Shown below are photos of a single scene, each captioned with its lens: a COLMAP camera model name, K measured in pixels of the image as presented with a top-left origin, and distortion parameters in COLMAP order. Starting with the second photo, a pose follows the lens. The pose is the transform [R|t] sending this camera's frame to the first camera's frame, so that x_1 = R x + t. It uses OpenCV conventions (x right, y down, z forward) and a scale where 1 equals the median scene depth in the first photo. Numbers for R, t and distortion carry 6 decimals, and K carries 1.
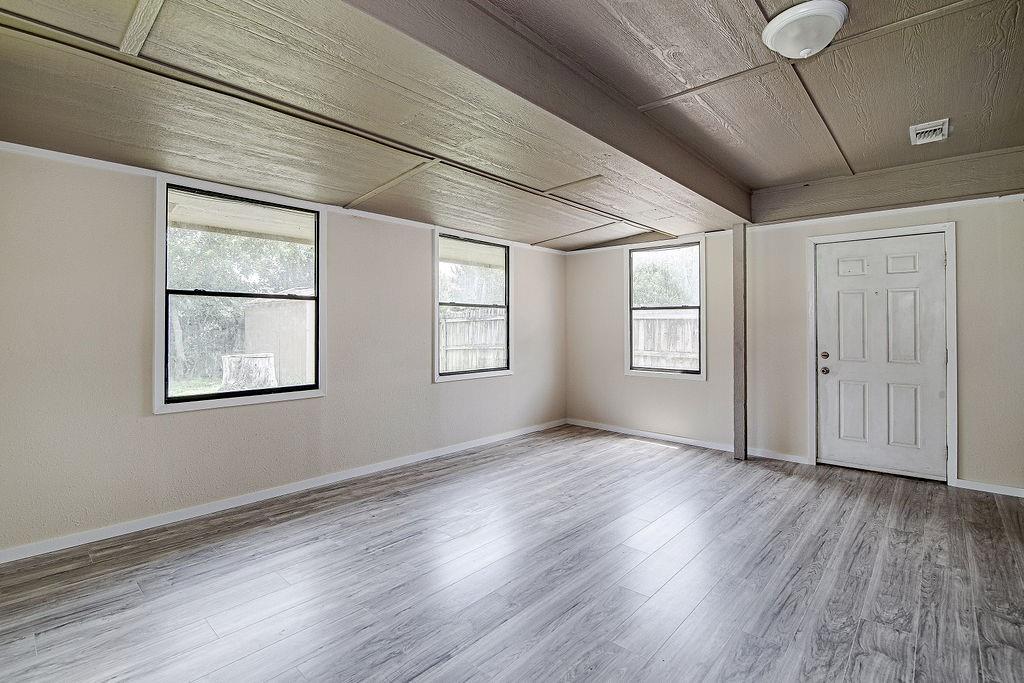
lens RADIAL K [[479.7, 0, 511.2], [0, 479.7, 333.5], [0, 0, 1]] dist [-0.027412, 0.000104]
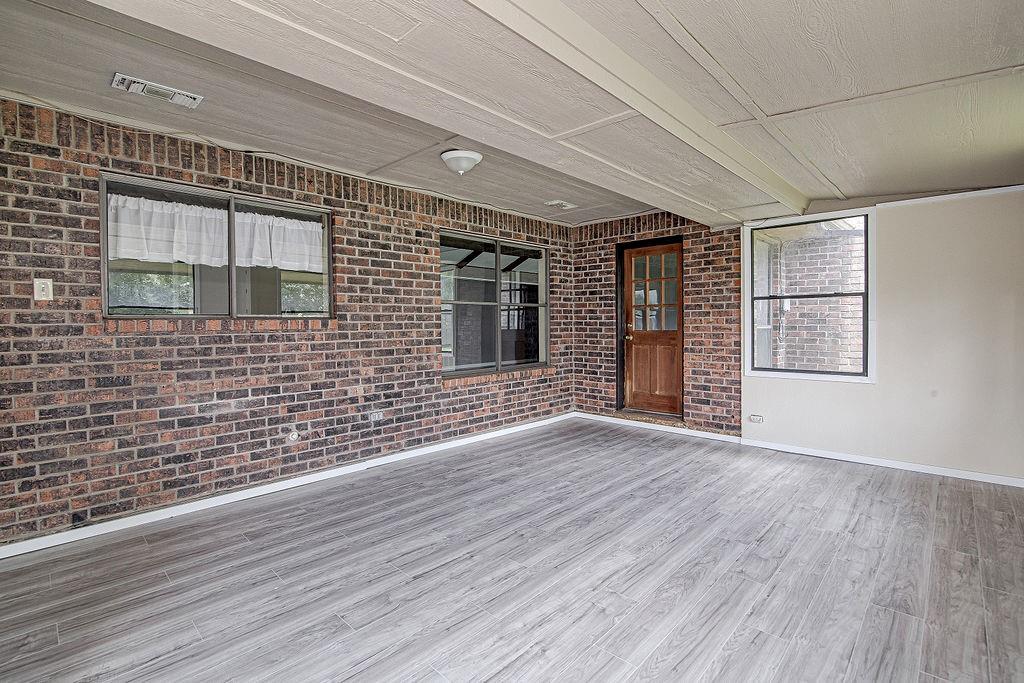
lens RADIAL K [[479.7, 0, 511.2], [0, 479.7, 333.5], [0, 0, 1]] dist [-0.027412, 0.000104]
pose [[-0.999585, 0.009601, 0.027170, 0.264535], [0.010593, 0.999273, 0.036610, -0.028785], [-0.026799, 0.036883, -0.998960, 1.921001]]
